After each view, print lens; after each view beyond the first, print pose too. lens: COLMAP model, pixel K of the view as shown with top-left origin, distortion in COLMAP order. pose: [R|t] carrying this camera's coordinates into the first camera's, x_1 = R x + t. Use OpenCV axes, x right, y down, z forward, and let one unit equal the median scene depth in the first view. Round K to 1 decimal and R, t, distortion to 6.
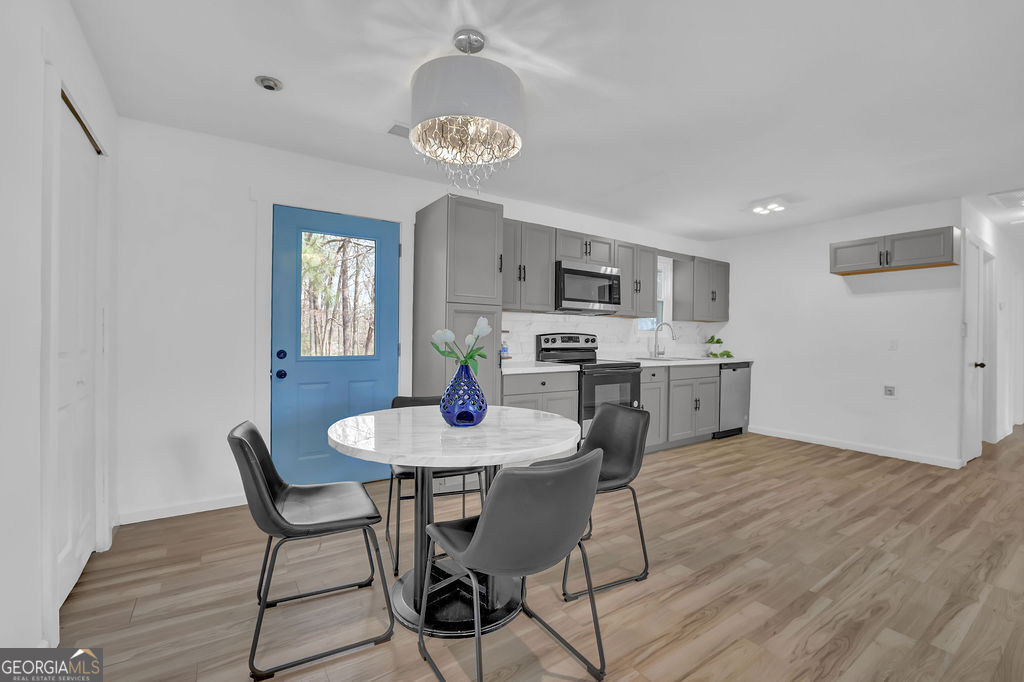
lens RADIAL K [[438.1, 0, 511.6], [0, 438.1, 337.7], [0, 0, 1]] dist [-0.028136, 0.007203]
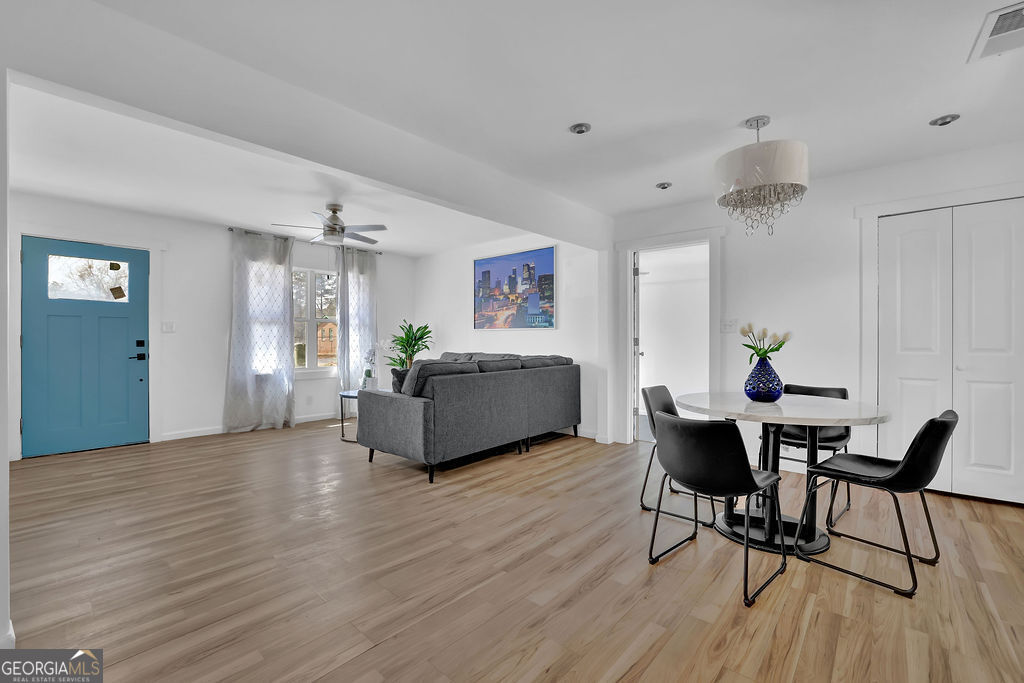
lens RADIAL K [[441.6, 0, 503.7], [0, 441.6, 340.2], [0, 0, 1]] dist [-0.038261, 0.010832]
pose [[-0.970510, -0.008852, -0.240898, 0.471430], [-0.008703, 0.999961, -0.001681, 0.008145], [0.240903, 0.000465, -0.970549, 1.000546]]
